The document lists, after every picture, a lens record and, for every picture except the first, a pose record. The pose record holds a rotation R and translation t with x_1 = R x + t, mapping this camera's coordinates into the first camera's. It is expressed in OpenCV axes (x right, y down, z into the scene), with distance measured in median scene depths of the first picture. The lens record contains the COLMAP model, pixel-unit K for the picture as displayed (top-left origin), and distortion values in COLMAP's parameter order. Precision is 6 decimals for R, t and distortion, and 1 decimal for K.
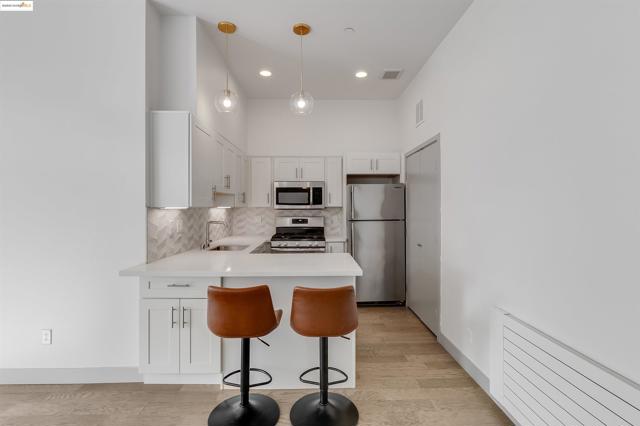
lens RADIAL K [[302.2, 0, 325.5], [0, 302.2, 210.0], [0, 0, 1]] dist [-0.000791, -0.000239]
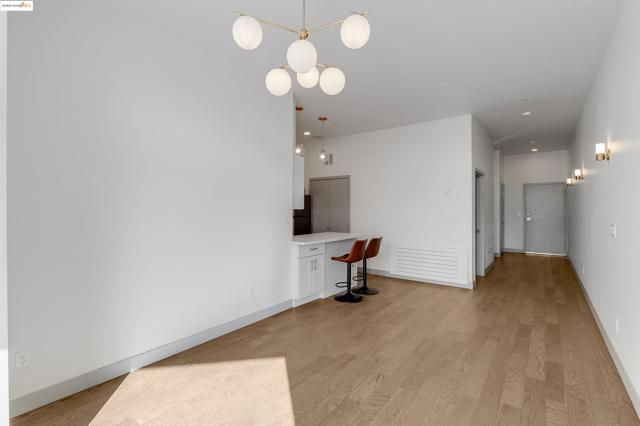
lens RADIAL K [[295.4, 0, 319.8], [0, 295.4, 209.4], [0, 0, 1]] dist [-0.002080, -0.000574]
pose [[0.633405, -0.000662, 0.773820, -1.133622], [0.005493, 0.999978, -0.003641, -0.000484], [-0.773801, 0.006557, 0.633395, -0.142089]]
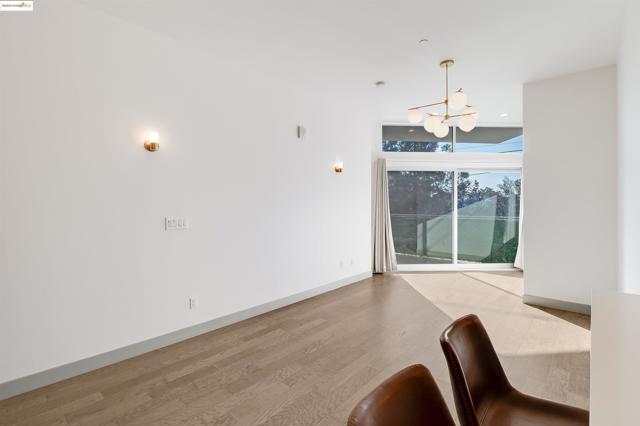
lens RADIAL K [[299.8, 0, 321.9], [0, 299.8, 209.8], [0, 0, 1]] dist [-0.003355, -0.000665]
pose [[-0.697314, 0.017716, -0.716547, 0.167380], [0.000429, 0.999705, 0.024299, -0.005824], [0.716766, 0.016637, -0.697115, 0.571067]]
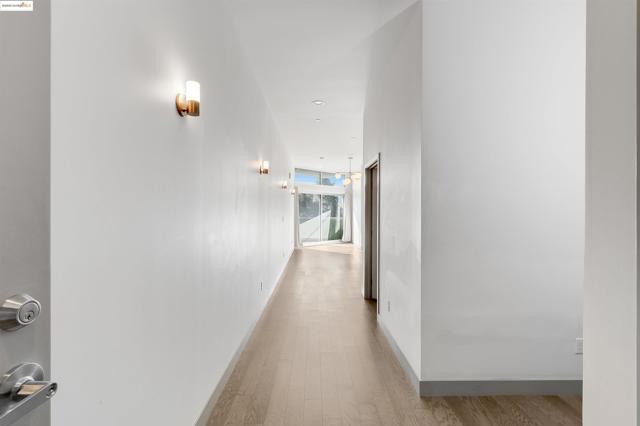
lens RADIAL K [[295.4, 0, 319.8], [0, 295.4, 209.4], [0, 0, 1]] dist [-0.002080, -0.000574]
pose [[-0.009609, -0.000271, -0.999954, 1.598308], [-0.009528, 0.999955, -0.000179, -0.017250], [0.999908, 0.009526, -0.009611, -0.010925]]
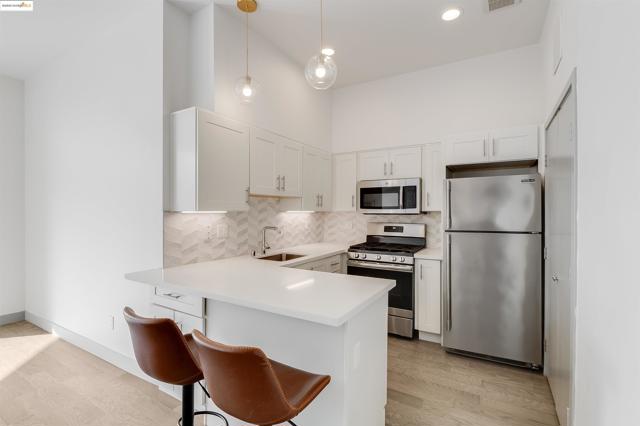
lens RADIAL K [[301.3, 0, 322.8], [0, 301.3, 213.8], [0, 0, 1]] dist [-0.003601, -0.000653]
pose [[0.845782, 0.006570, -0.533488, 0.231127], [-0.007089, 0.999974, 0.001077, -0.003283], [0.533482, 0.002871, 0.845807, 0.275208]]
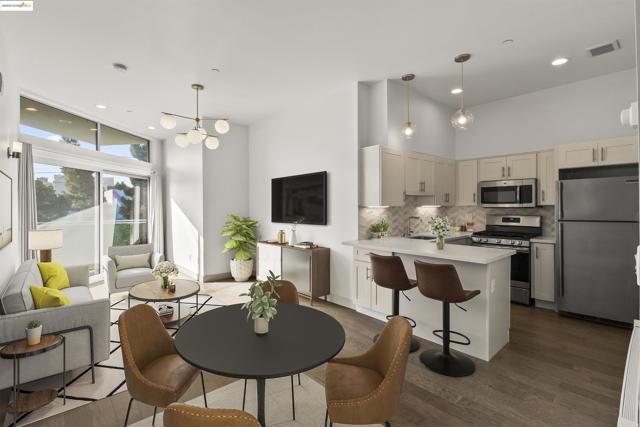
lens RADIAL K [[305.7, 0, 320.1], [0, 305.7, 207.3], [0, 0, 1]] dist [-0.005747, -0.000655]
pose [[0.640237, 0.000394, -0.768177, 0.354894], [-0.002575, 0.999995, -0.001634, -0.000801], [0.768173, 0.003025, 0.640235, -0.152331]]
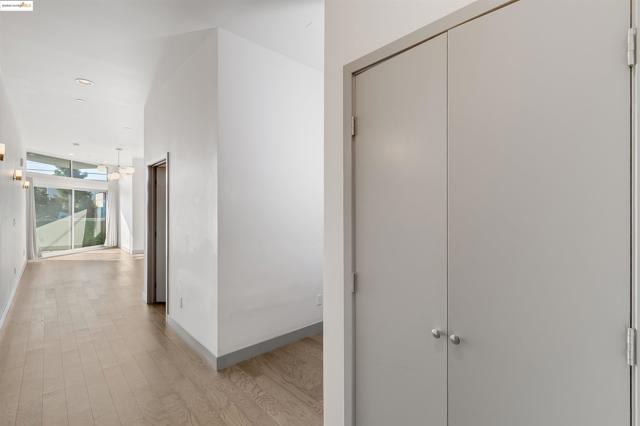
lens RADIAL K [[295.4, 0, 319.8], [0, 295.4, 209.4], [0, 0, 1]] dist [-0.002080, -0.000574]
pose [[0.660346, 0.003378, -0.750954, 1.687283], [-0.009458, 0.999948, -0.003819, -0.020257], [0.750902, 0.009624, 0.660344, -0.099127]]
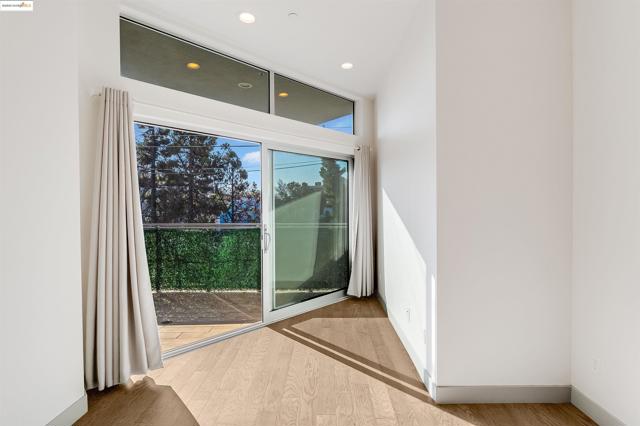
lens RADIAL K [[295.4, 0, 319.8], [0, 295.4, 209.4], [0, 0, 1]] dist [-0.002080, -0.000574]
pose [[-0.057263, 0.017282, -0.998210, -0.566446], [-0.003604, 0.999840, 0.017517, -0.003393], [0.998353, 0.004601, -0.057192, 0.164892]]
